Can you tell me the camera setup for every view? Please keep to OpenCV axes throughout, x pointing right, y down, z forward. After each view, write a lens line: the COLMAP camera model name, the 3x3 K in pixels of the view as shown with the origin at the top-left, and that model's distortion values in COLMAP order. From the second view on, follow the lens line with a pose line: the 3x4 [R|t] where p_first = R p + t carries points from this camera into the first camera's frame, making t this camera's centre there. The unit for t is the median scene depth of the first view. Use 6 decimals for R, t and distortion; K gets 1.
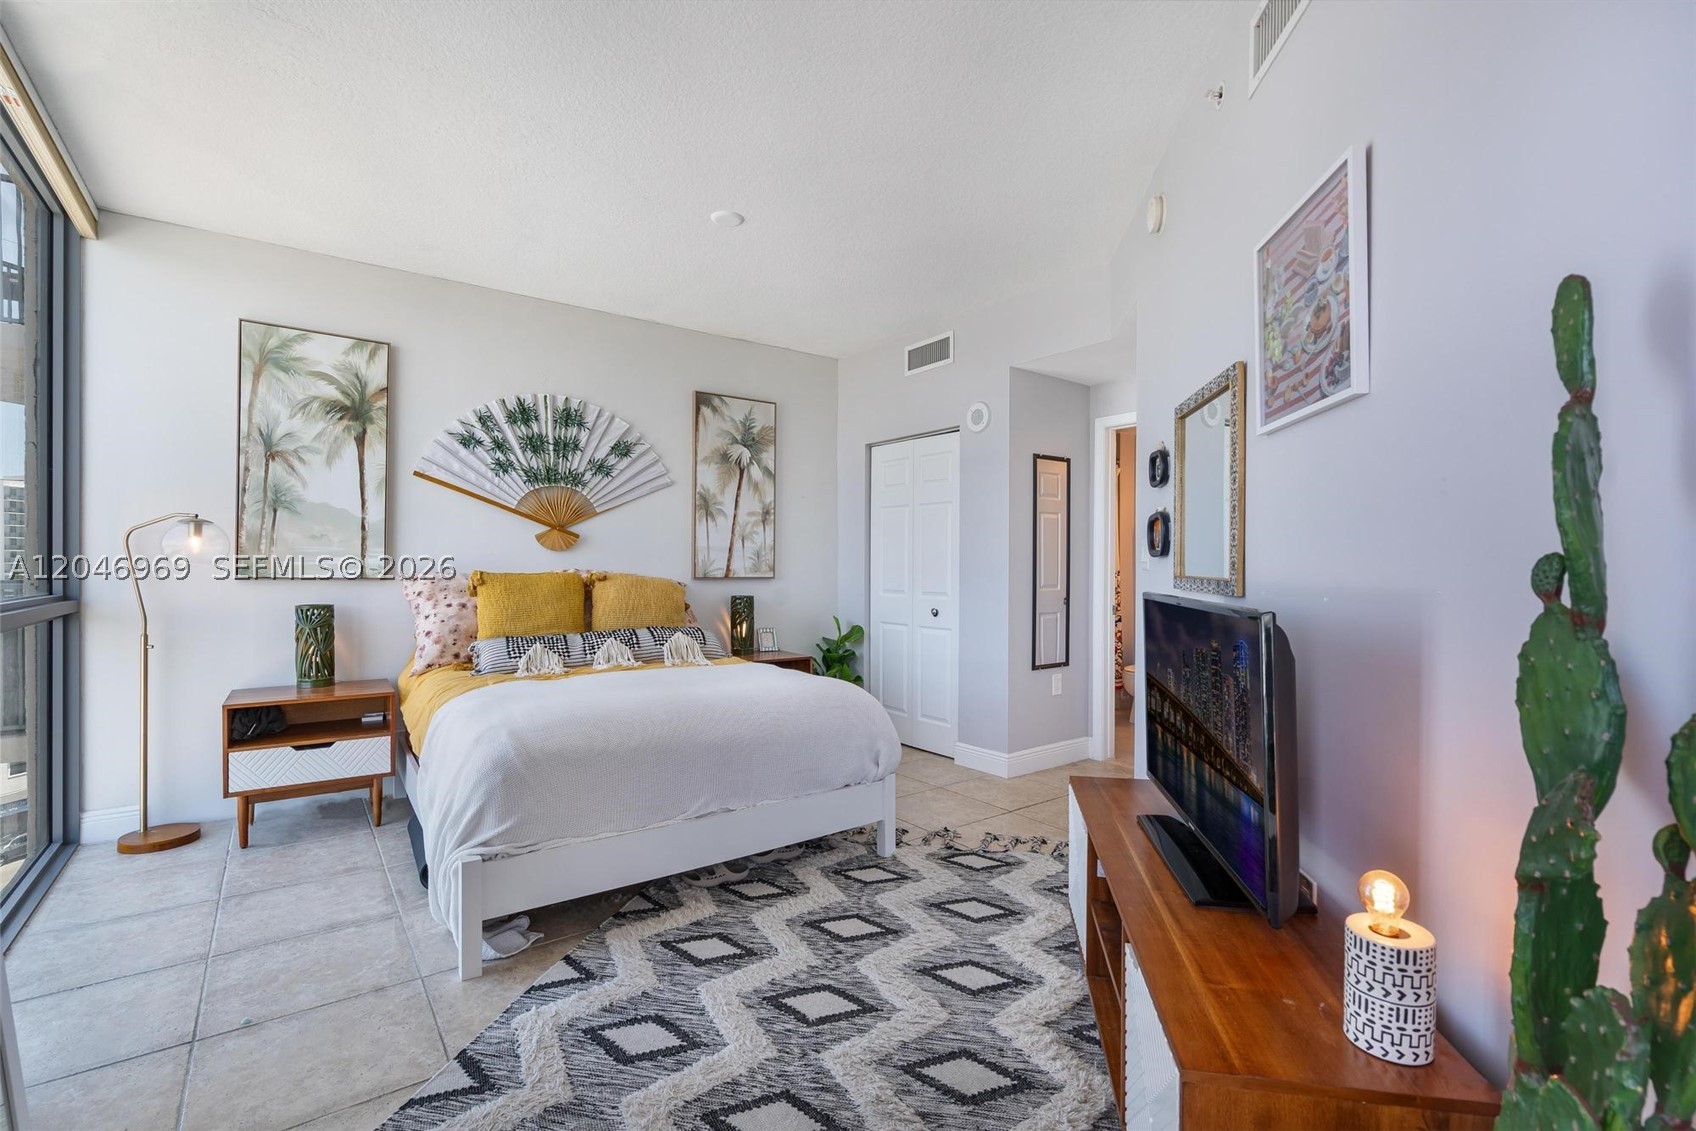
lens RADIAL K [[791.4, 0, 843.8], [0, 791.4, 586.5], [0, 0, 1]] dist [0.024906, -0.014756]
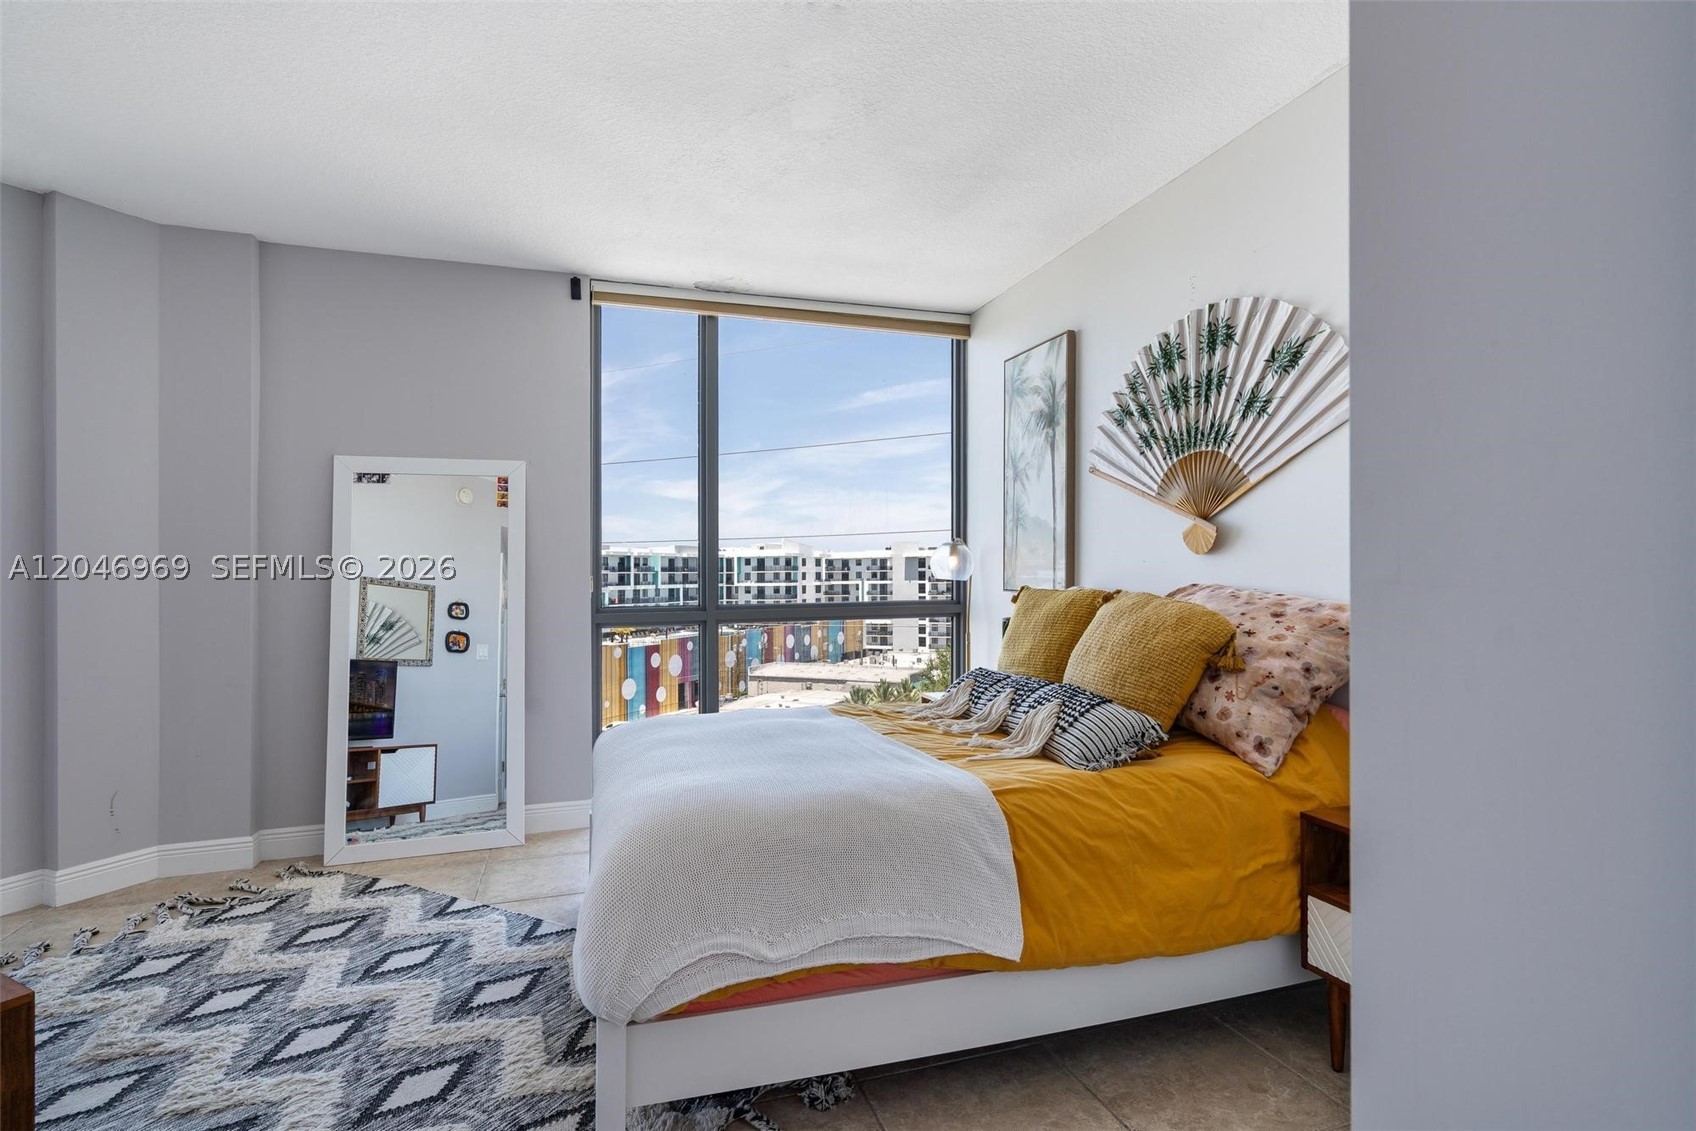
lens RADIAL K [[860.1, 0, 848.0], [0, 860.1, 565.5], [0, 0, 1]] dist [0.000136, 0.000607]
pose [[-0.327290, -0.015105, -0.944803, 0.386999], [-0.021056, 0.999741, -0.008690, -0.025806], [0.944689, 0.017050, -0.327523, 1.000915]]
